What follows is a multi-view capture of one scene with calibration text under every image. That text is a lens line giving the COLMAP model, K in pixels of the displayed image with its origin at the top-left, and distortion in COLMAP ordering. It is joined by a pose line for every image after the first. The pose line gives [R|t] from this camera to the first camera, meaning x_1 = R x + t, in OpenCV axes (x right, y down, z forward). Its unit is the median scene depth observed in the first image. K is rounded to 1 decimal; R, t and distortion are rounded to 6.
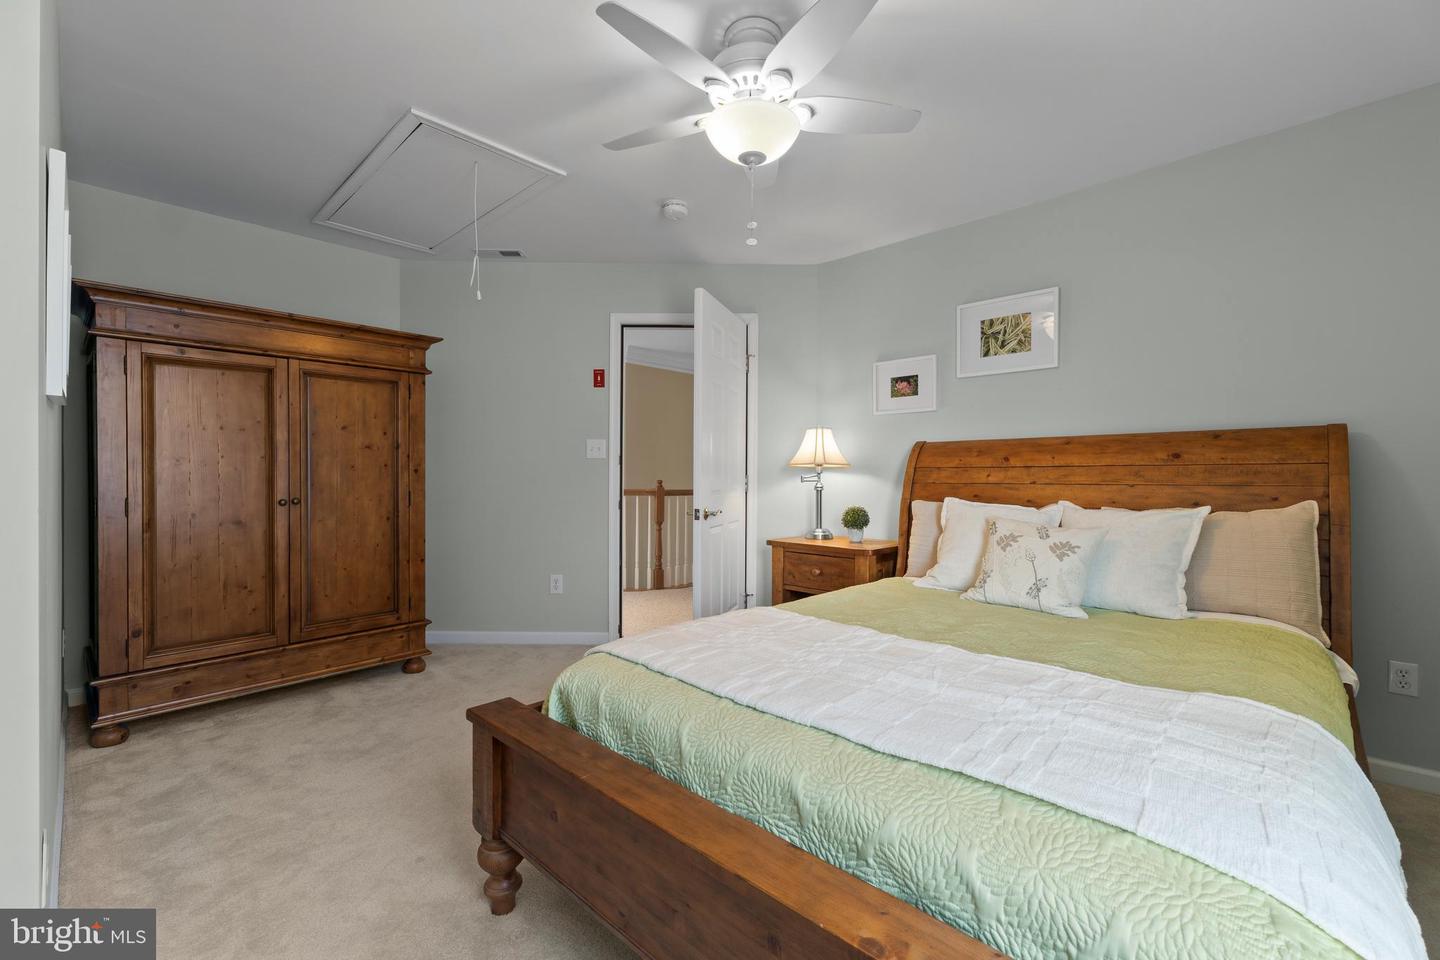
lens RADIAL K [[605.1, 0, 719.0], [0, 605.1, 473.5], [0, 0, 1]] dist [0.000603, 0.000025]
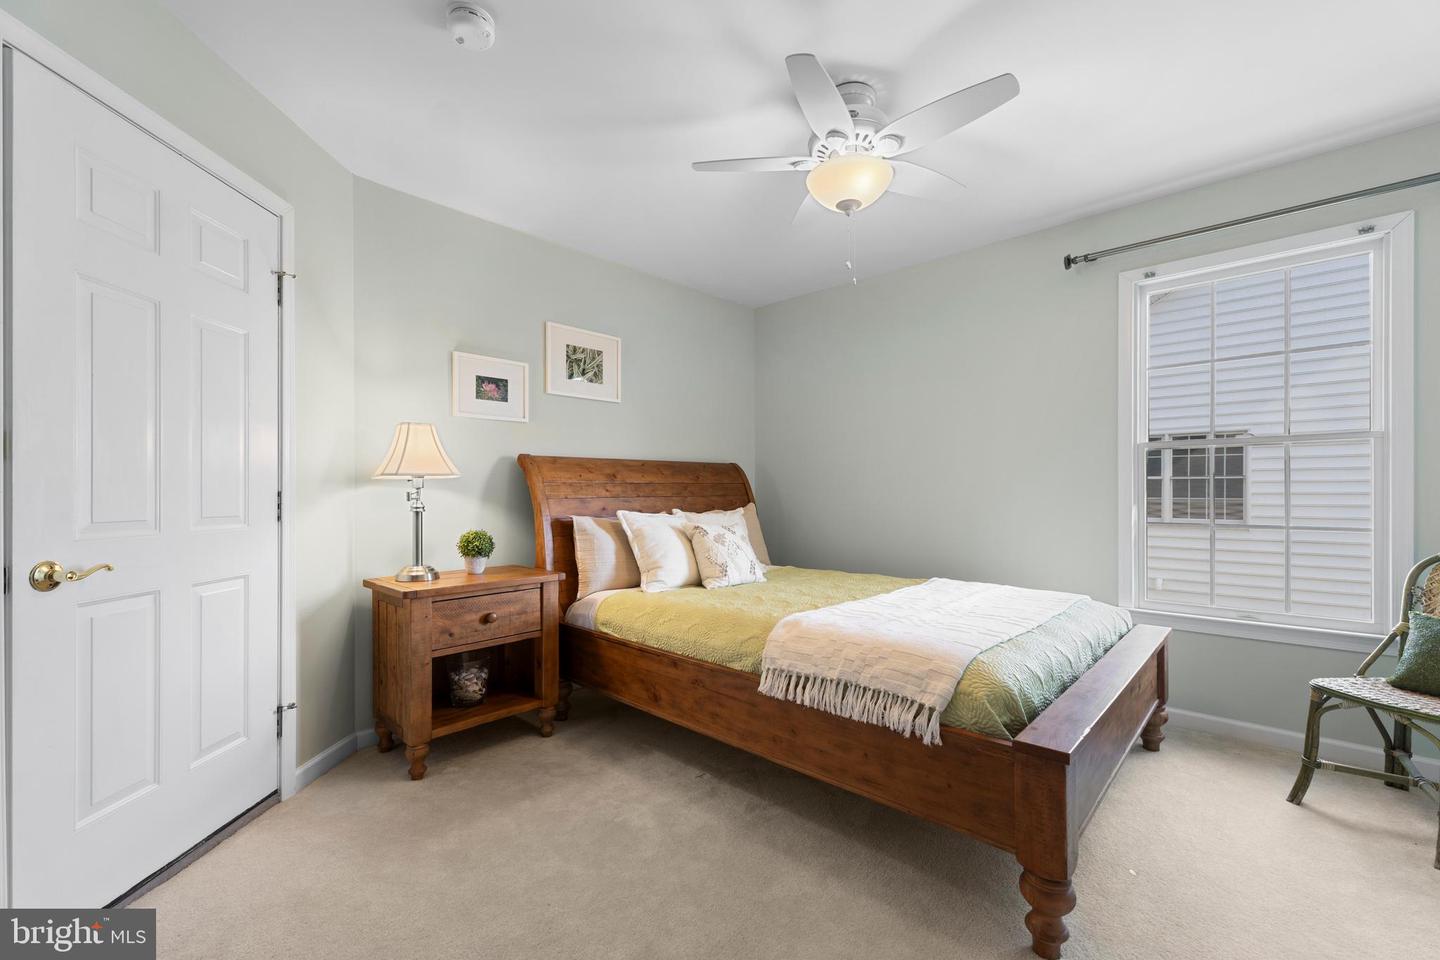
lens RADIAL K [[605.1, 0, 718.4], [0, 605.1, 489.8], [0, 0, 1]] dist [0.000603, 0.000025]
pose [[-0.015567, 0.002937, 0.999875, -0.609720], [0.003606, 0.999989, -0.002881, 0.005470], [-0.999872, 0.003561, -0.015578, 0.735066]]
